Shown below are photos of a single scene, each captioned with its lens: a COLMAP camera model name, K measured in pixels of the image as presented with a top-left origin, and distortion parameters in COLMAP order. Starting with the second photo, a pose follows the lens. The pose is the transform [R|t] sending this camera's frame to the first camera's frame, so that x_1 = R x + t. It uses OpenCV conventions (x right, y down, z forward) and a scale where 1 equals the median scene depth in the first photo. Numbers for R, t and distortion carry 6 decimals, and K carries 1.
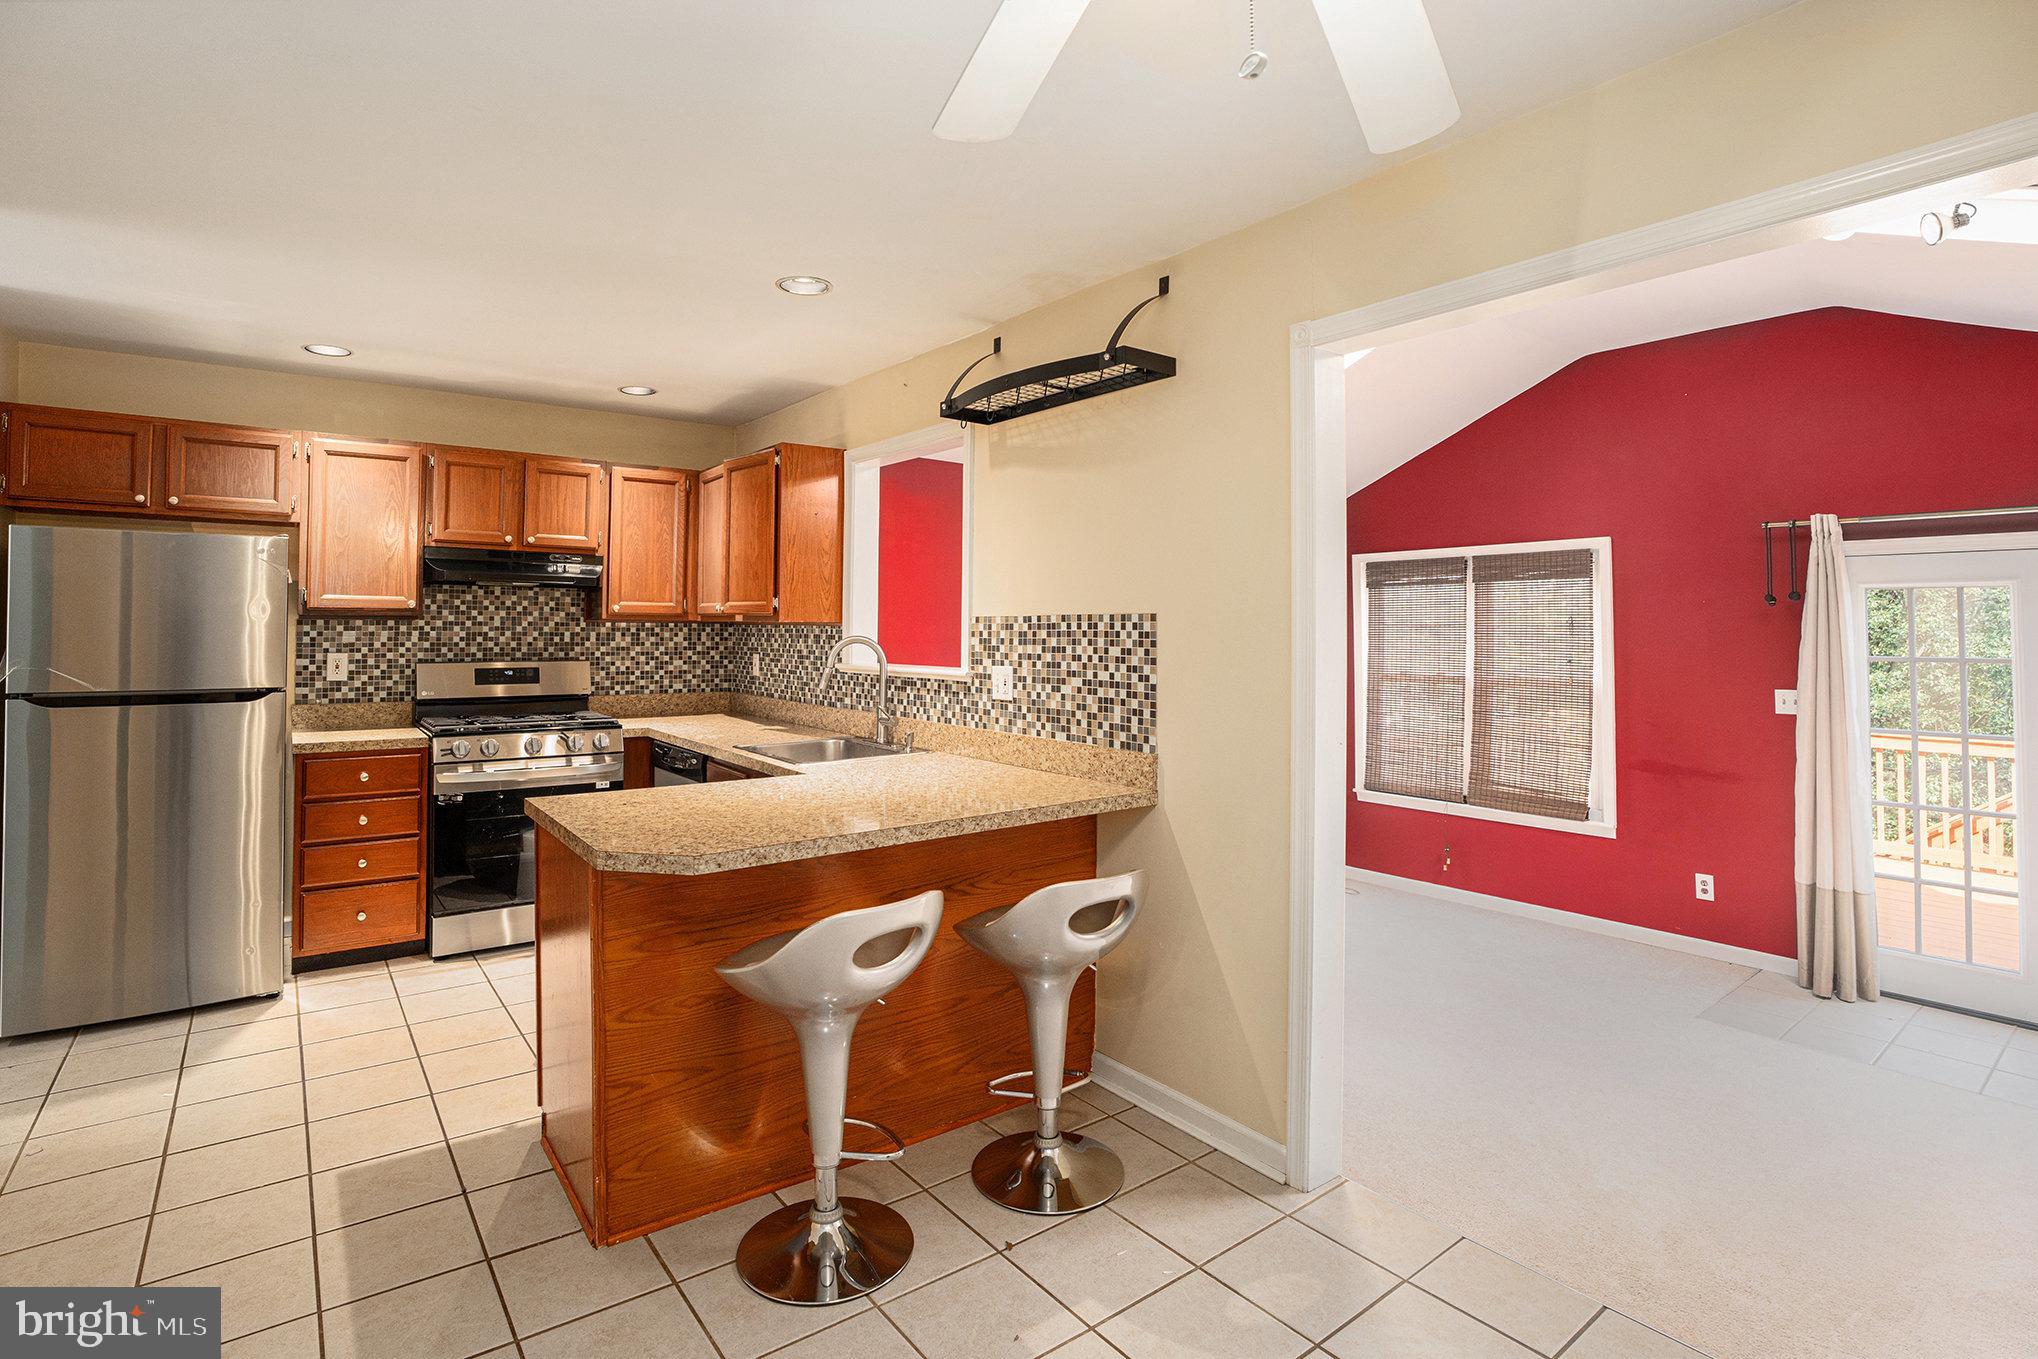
lens RADIAL K [[1006.0, 0, 1004.1], [0, 1006.0, 579.6], [0, 0, 1]] dist [-0.023205, 0.000155]
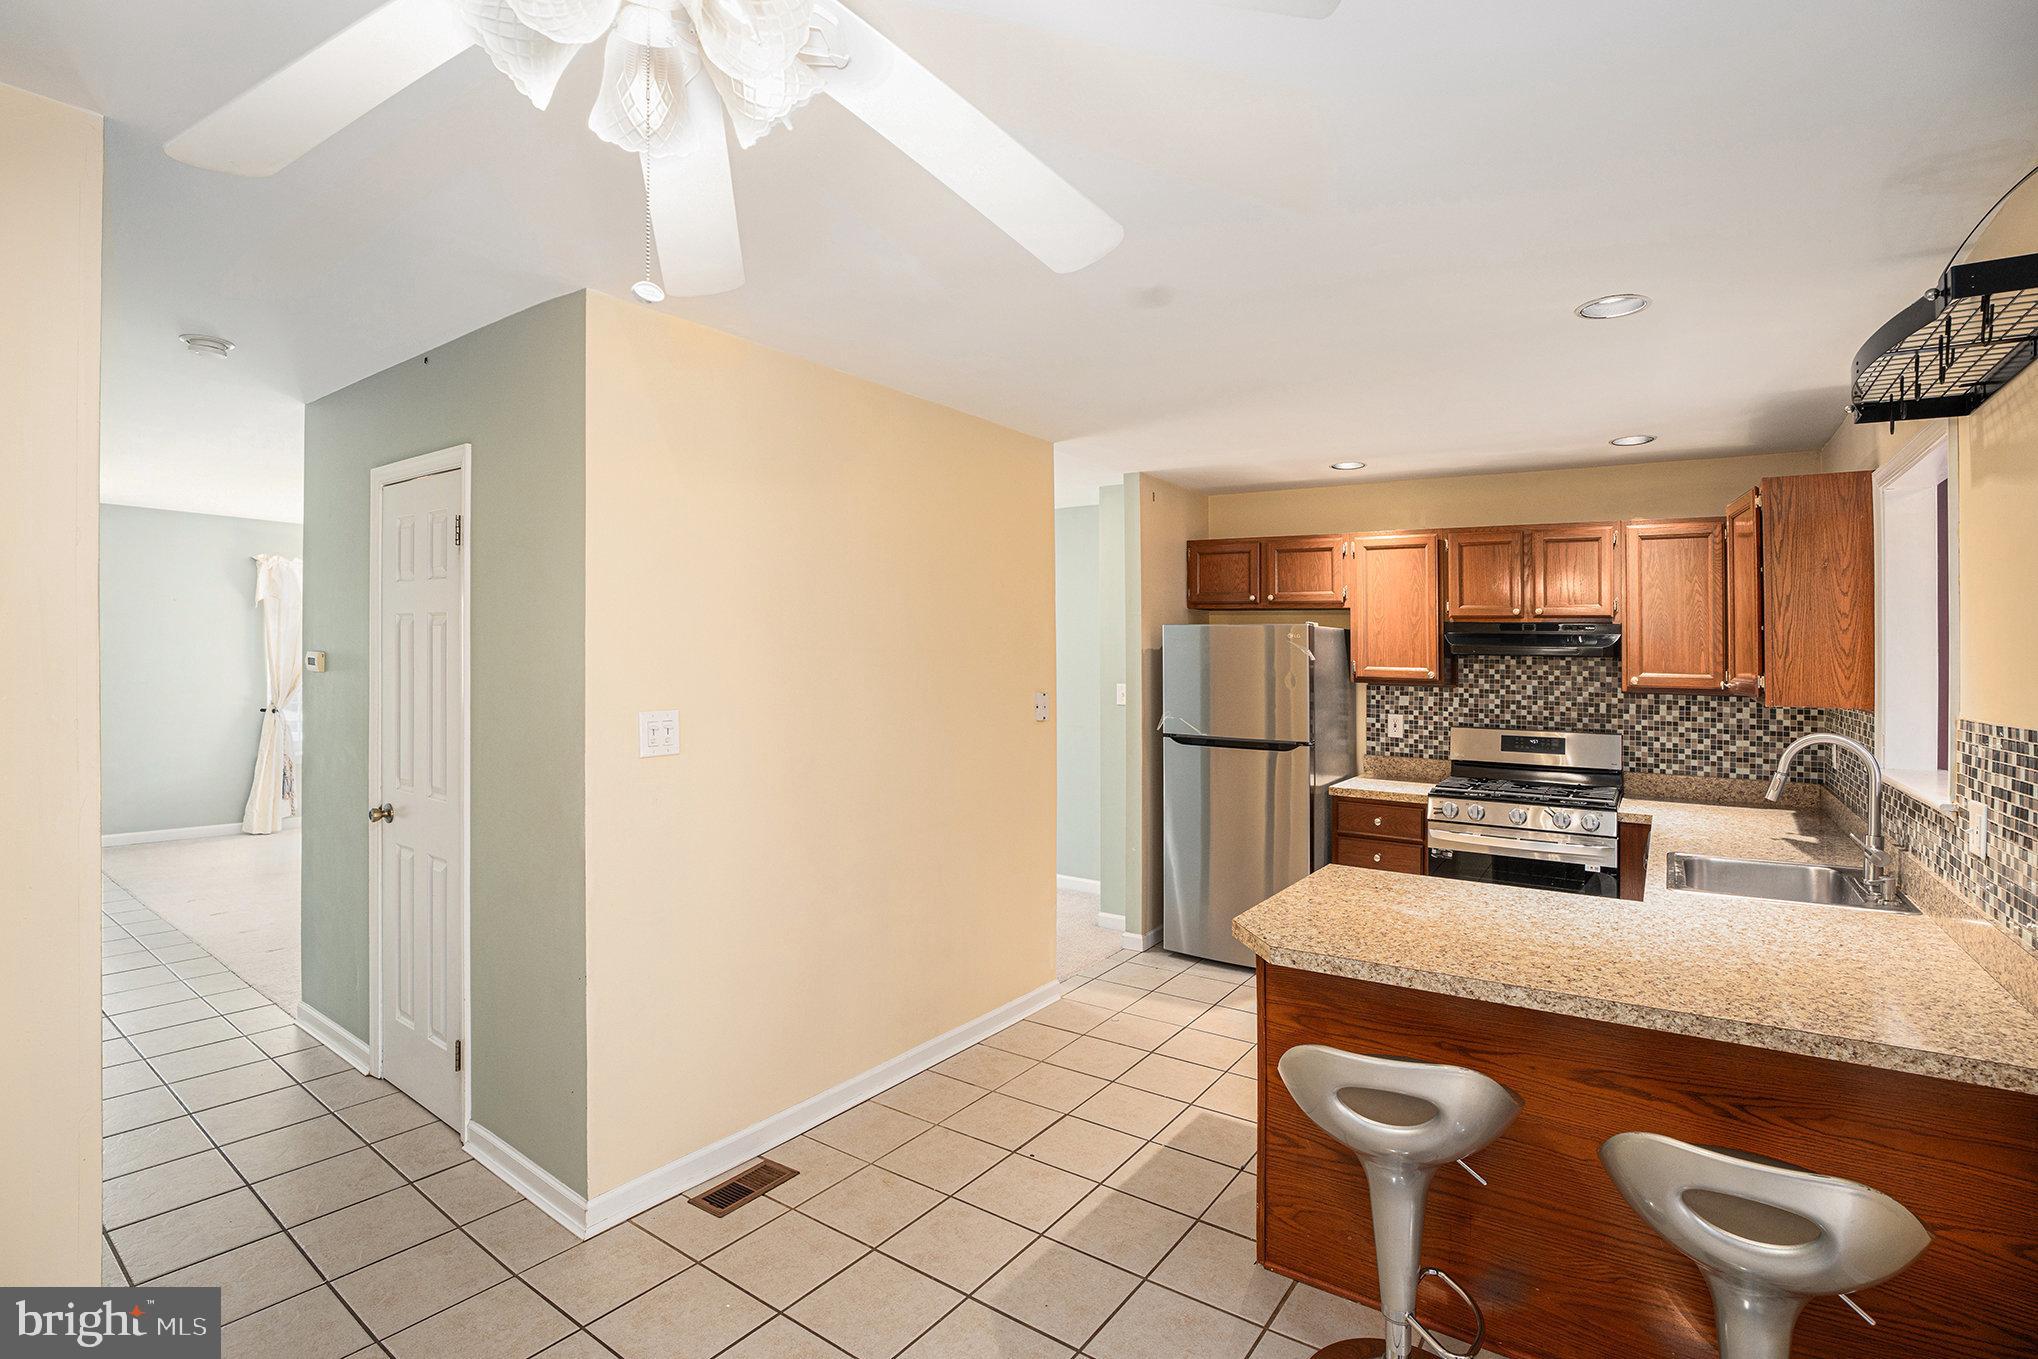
lens RADIAL K [[974.2, 0, 1031.1], [0, 974.2, 667.5], [0, 0, 1]] dist [-0.038865, 0.000772]
pose [[0.347880, 0.011333, -0.937471, 0.261974], [0.032876, 0.999165, 0.024279, -0.024307], [0.936963, -0.039266, 0.347217, 0.194530]]
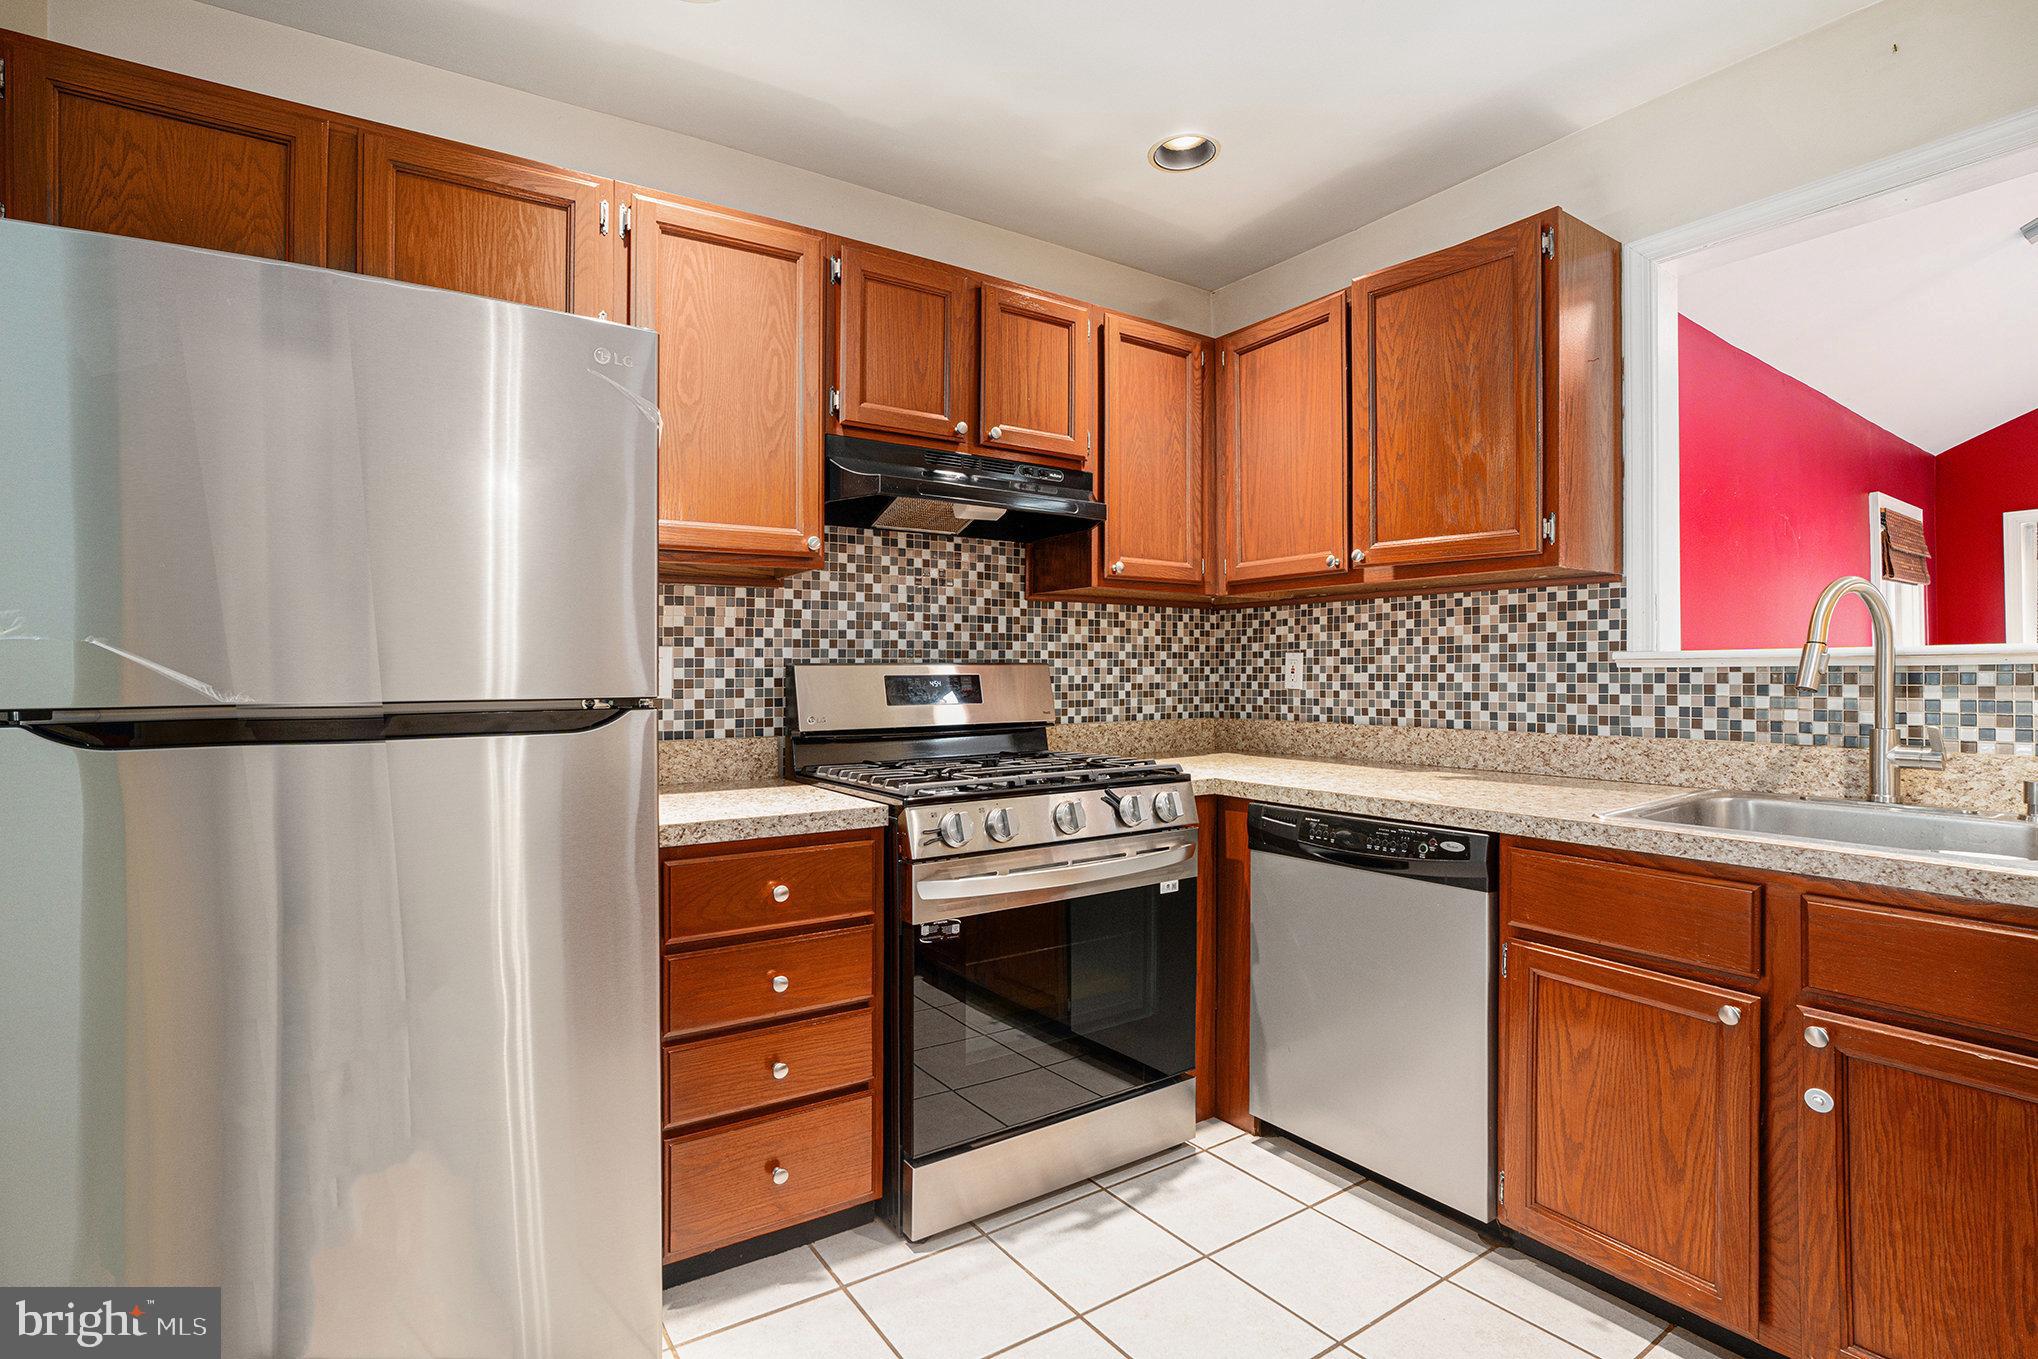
lens RADIAL K [[974.2, 0, 1031.1], [0, 974.2, 667.5], [0, 0, 1]] dist [-0.038865, 0.000772]
pose [[0.999499, -0.012067, -0.029245, -0.454728], [0.013290, 0.999030, 0.041991, 0.066072], [0.028710, -0.042359, 0.998690, 0.489689]]
